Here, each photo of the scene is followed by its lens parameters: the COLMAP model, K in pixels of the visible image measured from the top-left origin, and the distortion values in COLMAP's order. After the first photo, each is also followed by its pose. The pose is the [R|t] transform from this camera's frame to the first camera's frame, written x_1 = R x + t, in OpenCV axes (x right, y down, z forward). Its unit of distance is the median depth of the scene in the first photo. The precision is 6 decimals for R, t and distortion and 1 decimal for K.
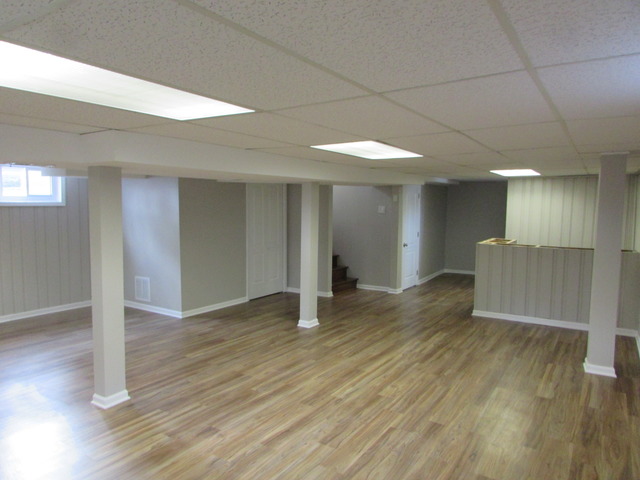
lens RADIAL K [[455.9, 0, 319.5], [0, 455.9, 240.8], [0, 0, 1]] dist [-0.032601, 0.009274]
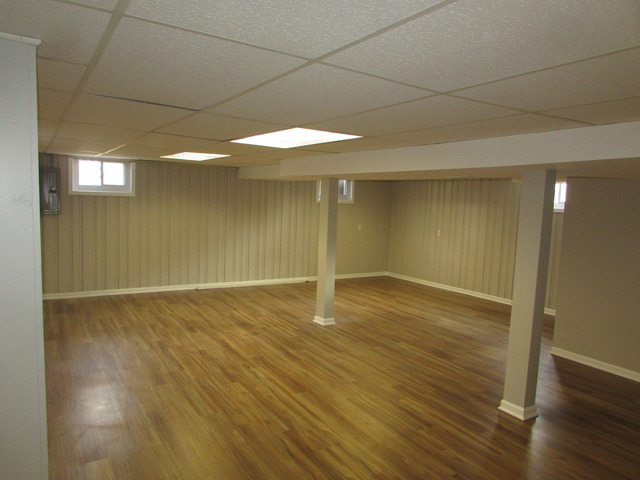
lens RADIAL K [[455.9, 0, 320.0], [0, 455.9, 240.6], [0, 0, 1]] dist [-0.032601, 0.009274]
pose [[-0.421907, 0.056443, -0.904880, 0.919928], [-0.117379, 0.986260, 0.116248, -0.113006], [0.899009, 0.155260, -0.409485, 1.471653]]
